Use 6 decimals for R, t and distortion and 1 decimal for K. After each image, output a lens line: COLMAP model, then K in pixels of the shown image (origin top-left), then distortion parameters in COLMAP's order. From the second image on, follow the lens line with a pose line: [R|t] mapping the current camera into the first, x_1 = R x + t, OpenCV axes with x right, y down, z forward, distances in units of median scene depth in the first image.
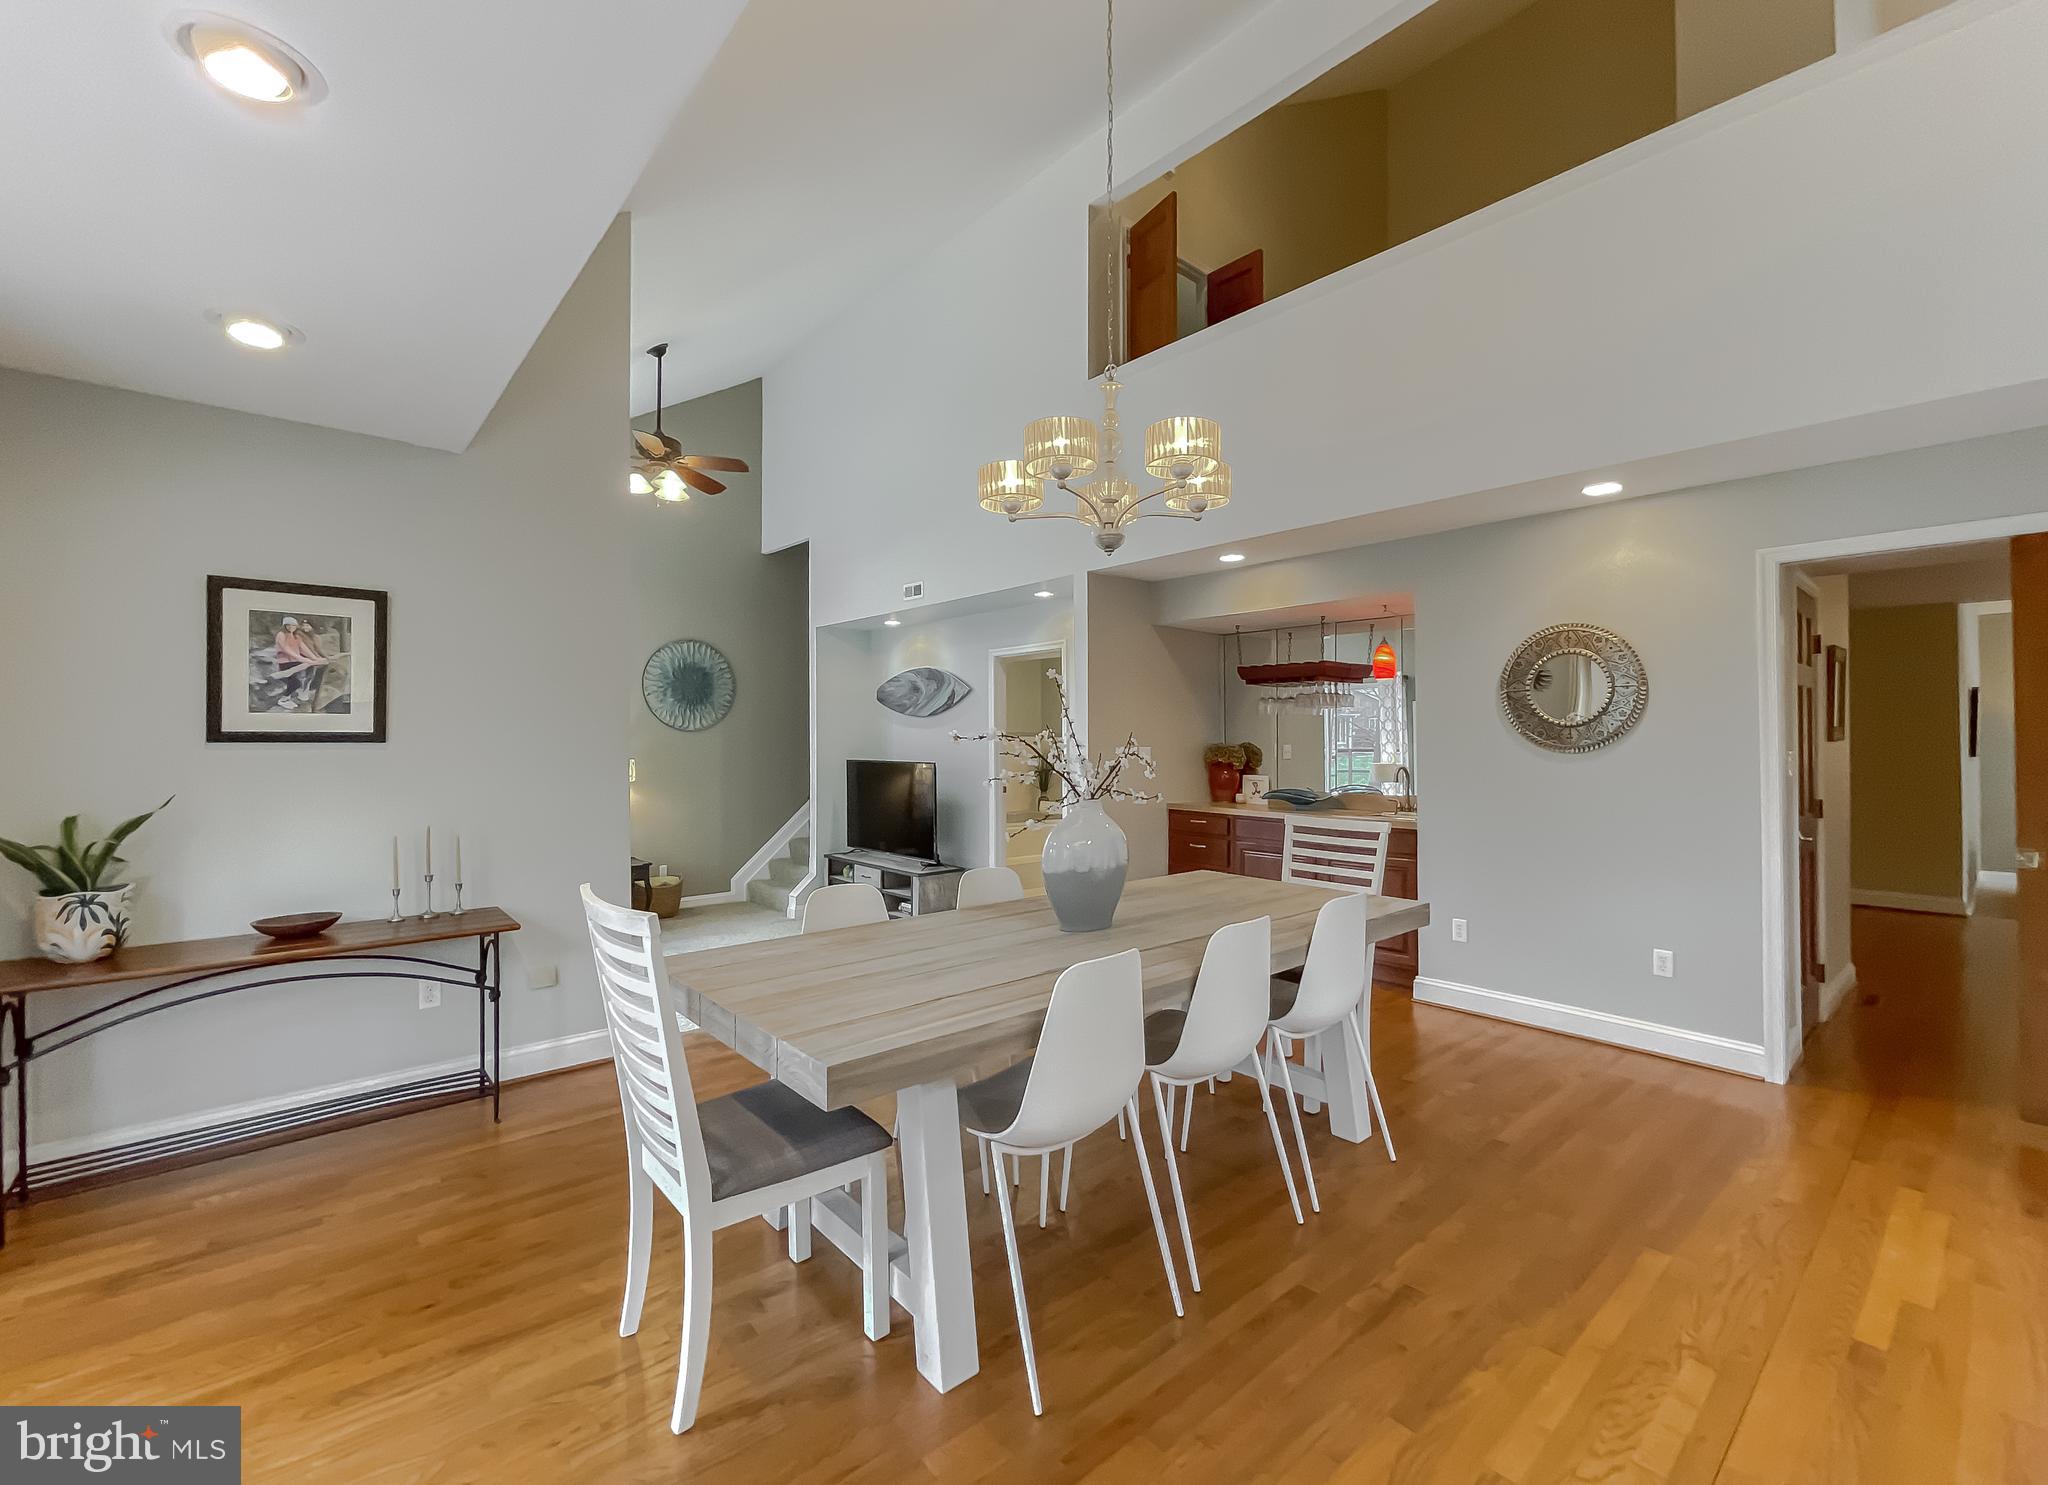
lens RADIAL K [[859.0, 0, 1027.9], [0, 859.0, 732.4], [0, 0, 1]] dist [0.008534, -0.000004]
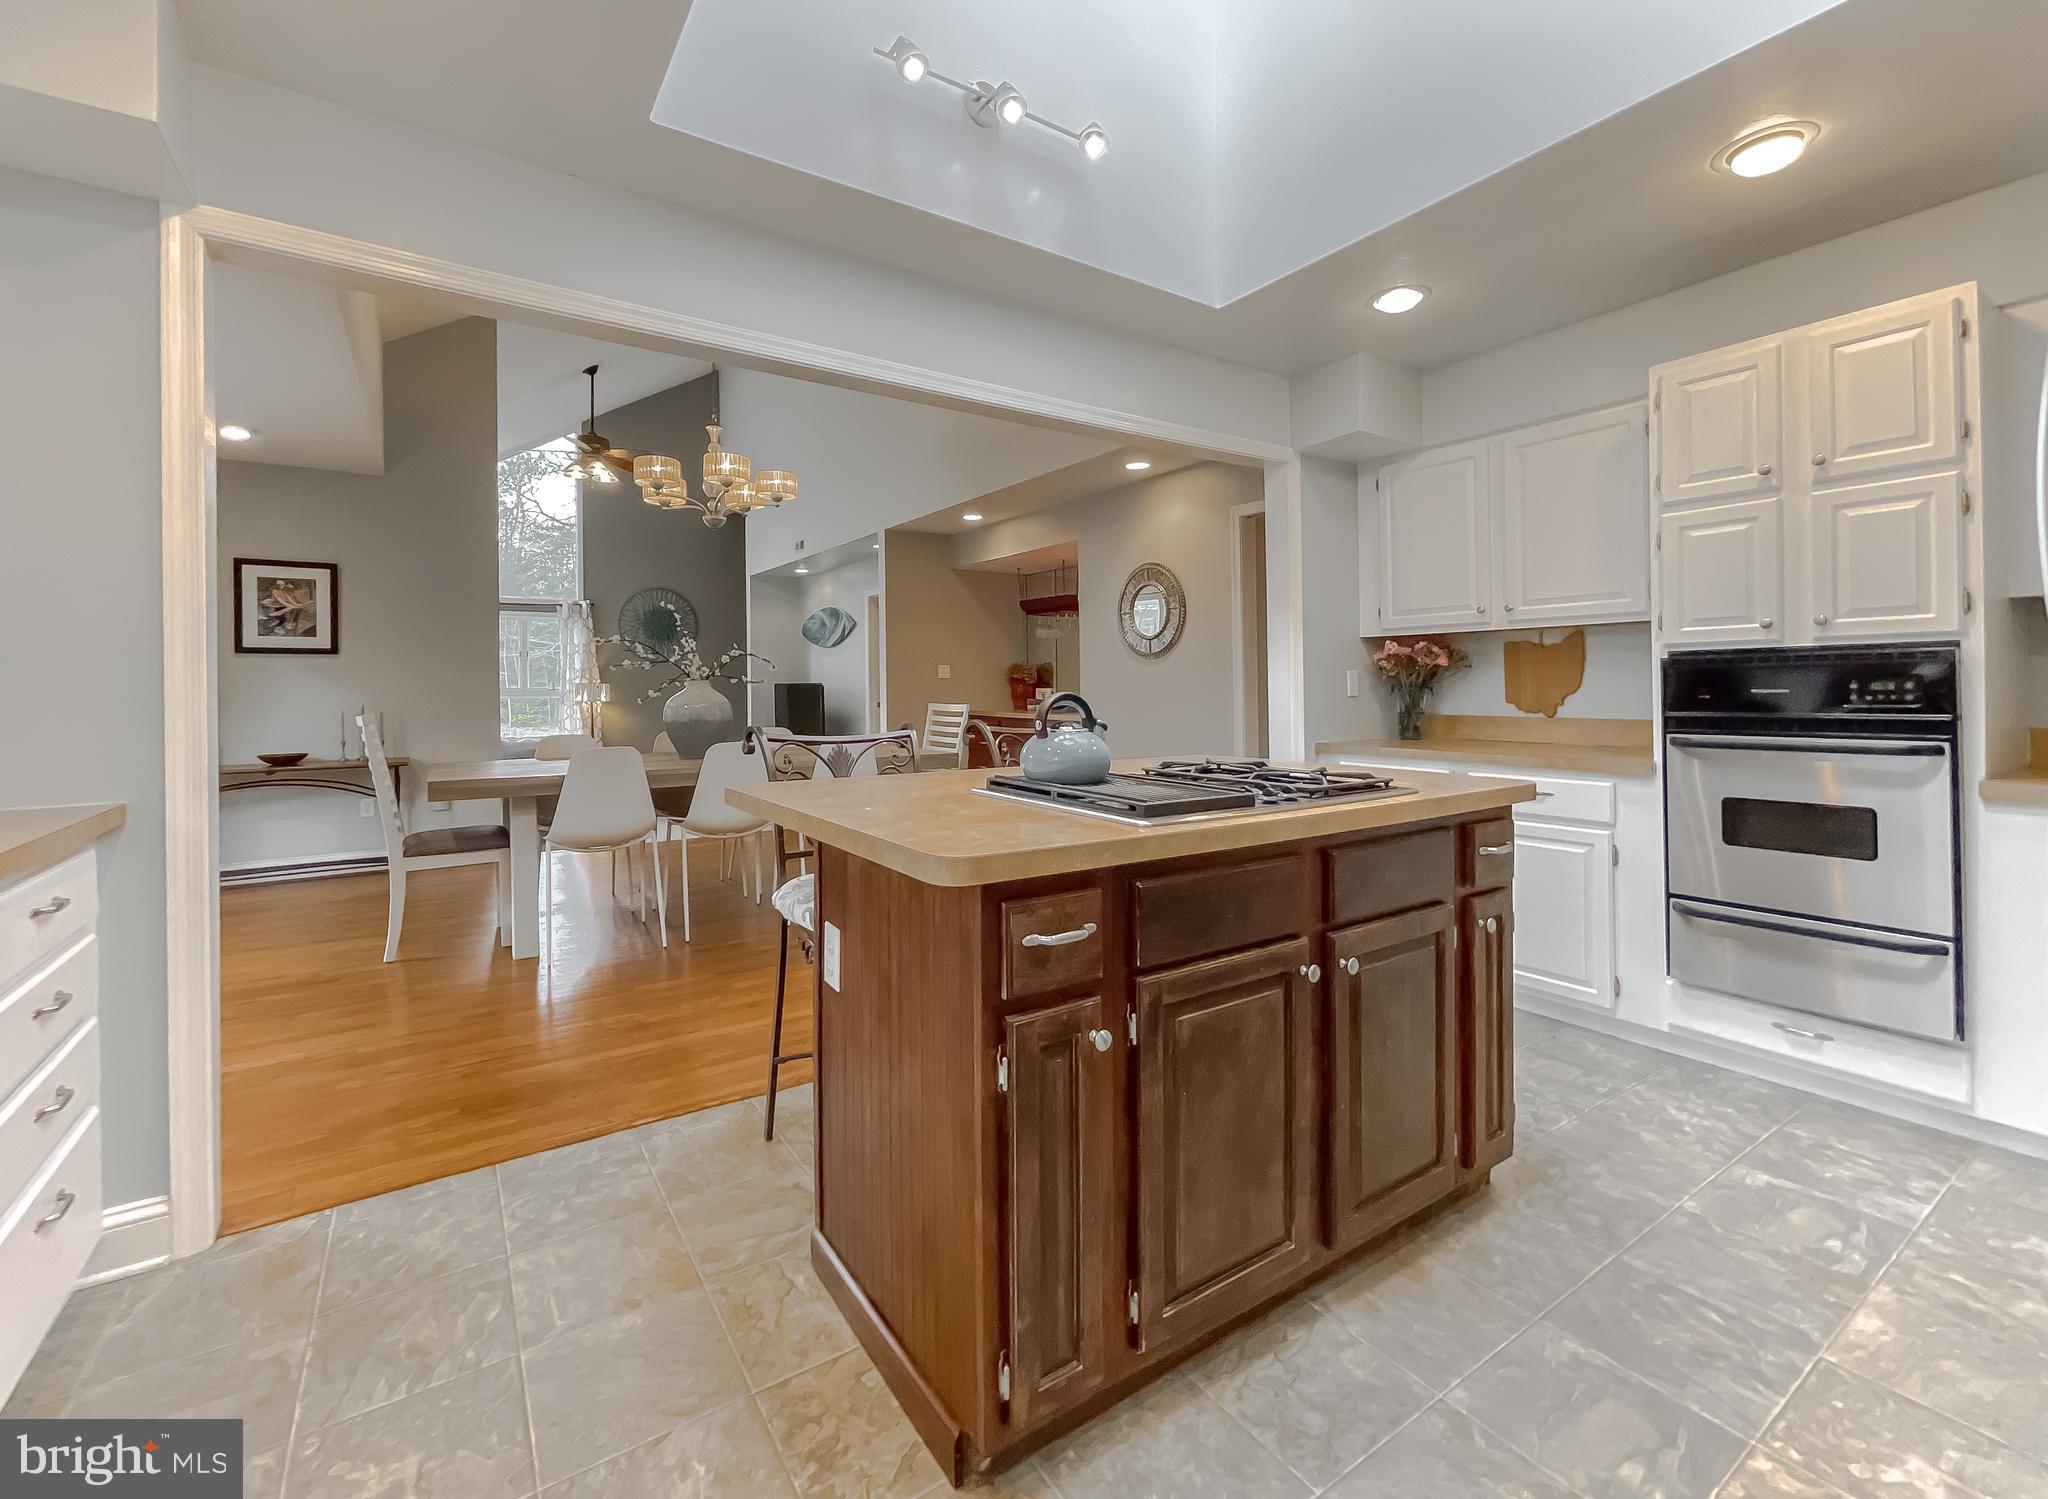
lens RADIAL K [[879.2, 0, 1021.1], [0, 879.2, 683.1], [0, 0, 1]] dist [0.001300, 0.000136]
pose [[0.991589, -0.006767, -0.129251, 0.385146], [0.007773, 0.999943, 0.007281, 0.031974], [0.129194, -0.008224, 0.991585, -0.252266]]
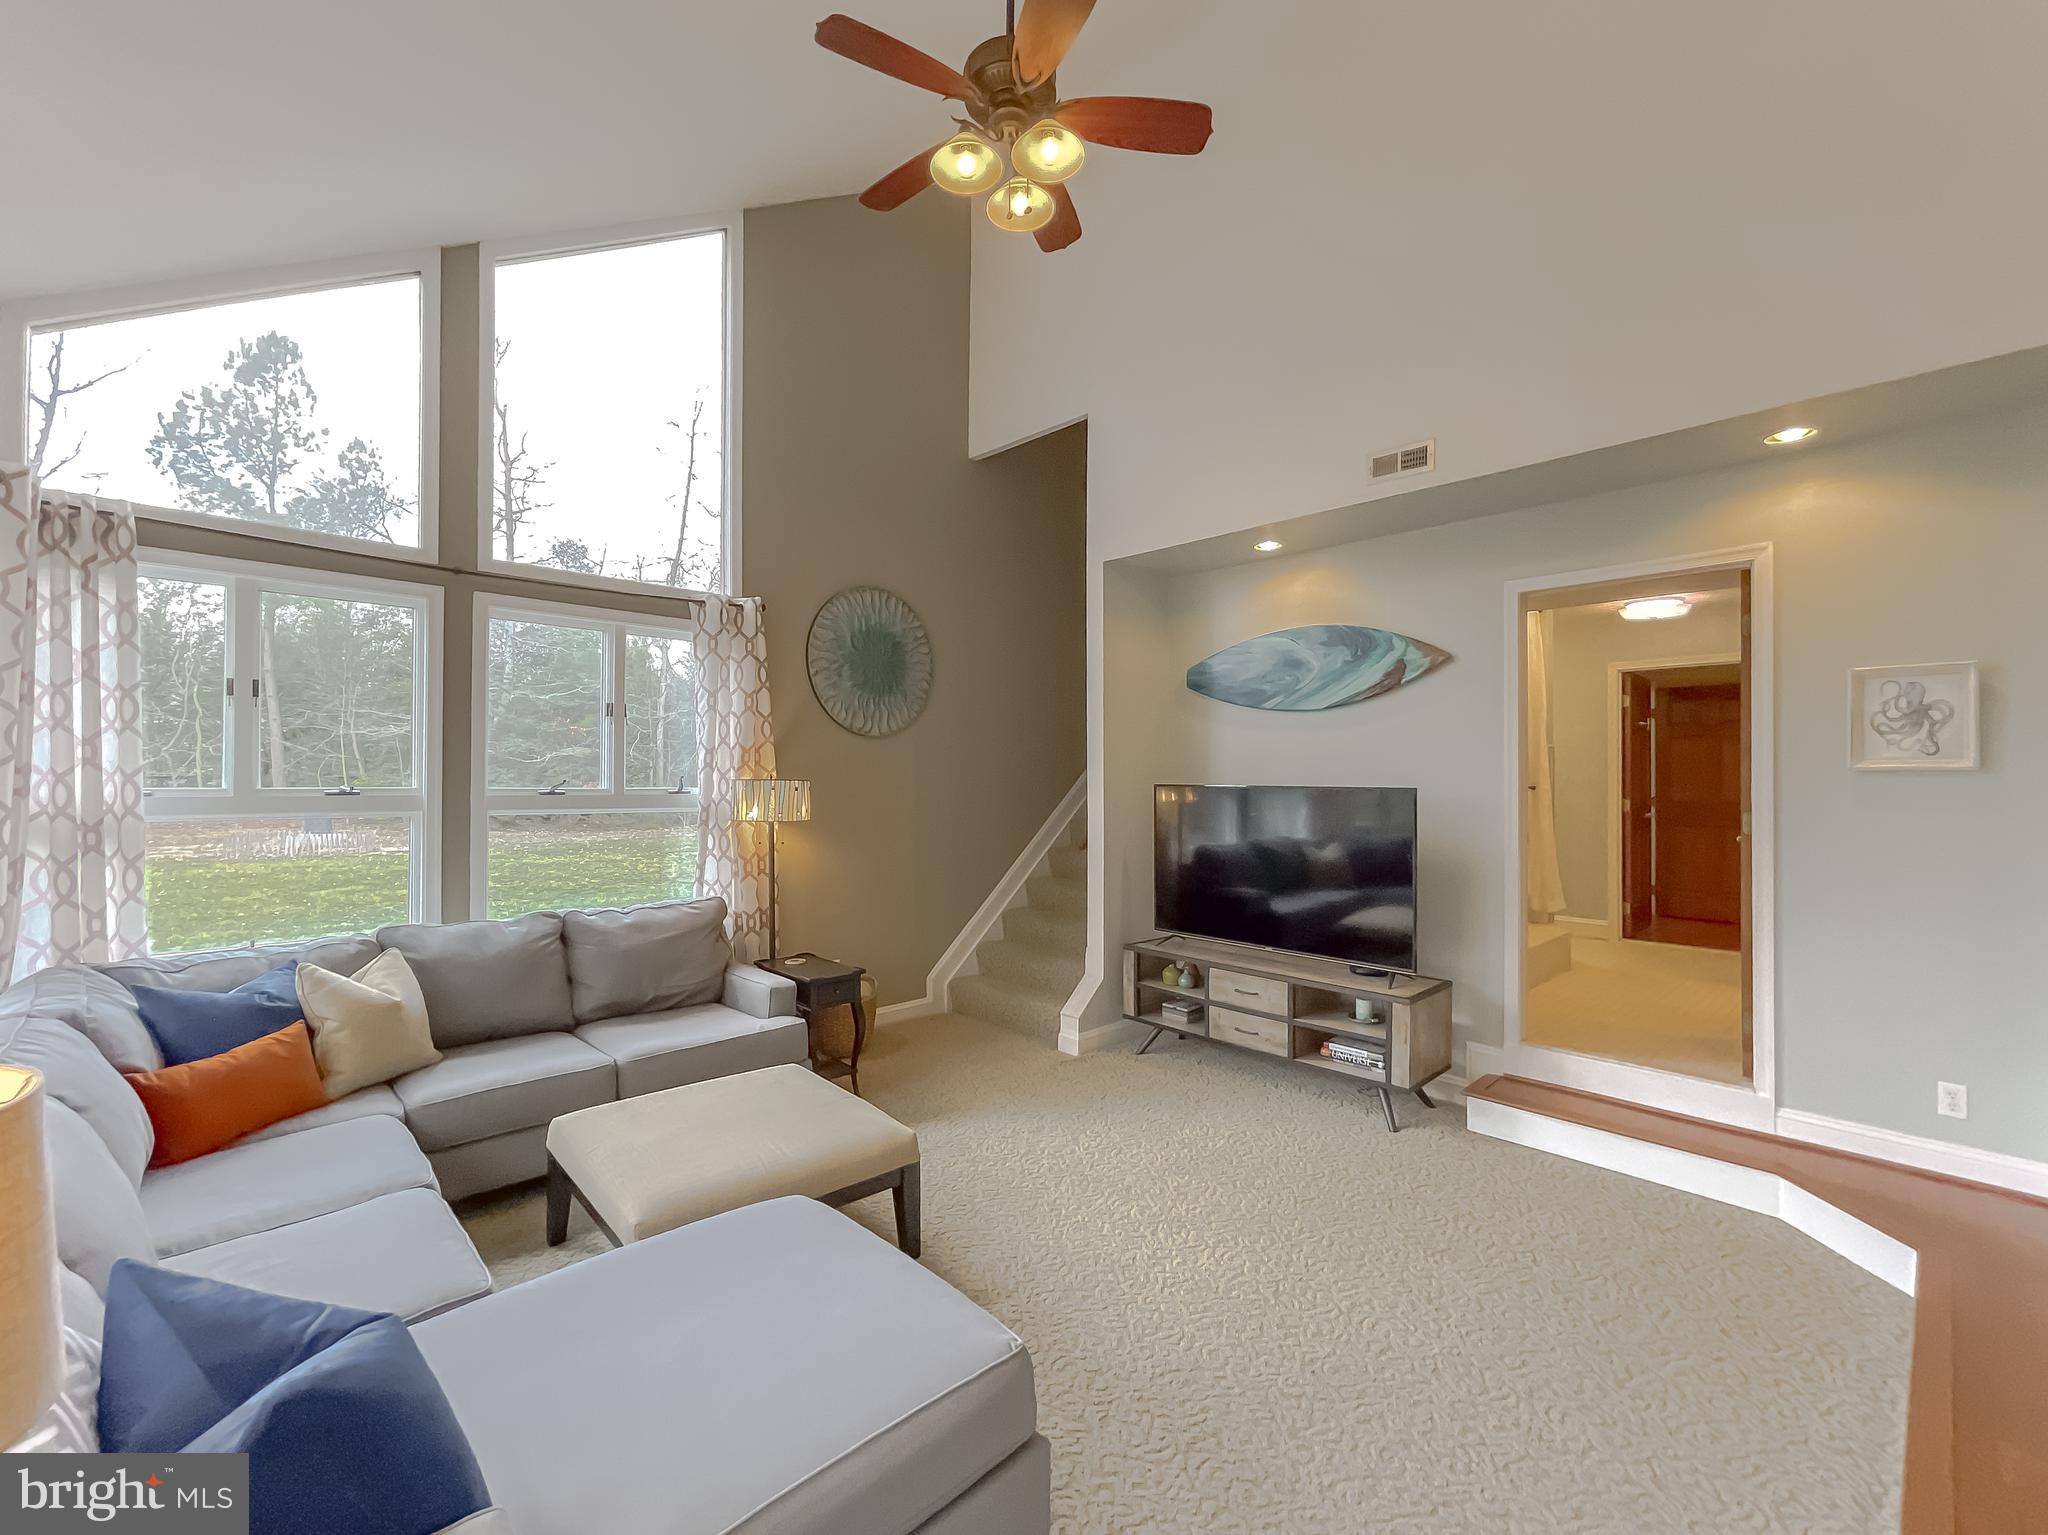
lens RADIAL K [[865.6, 0, 1011.4], [0, 865.6, 775.5], [0, 0, 1]] dist [0.000274, -0.000149]
pose [[0.999435, 0.005371, 0.033179, -0.427629], [-0.005610, 0.999959, 0.007119, 0.028133], [-0.033139, -0.007301, 0.999424, 0.521684]]
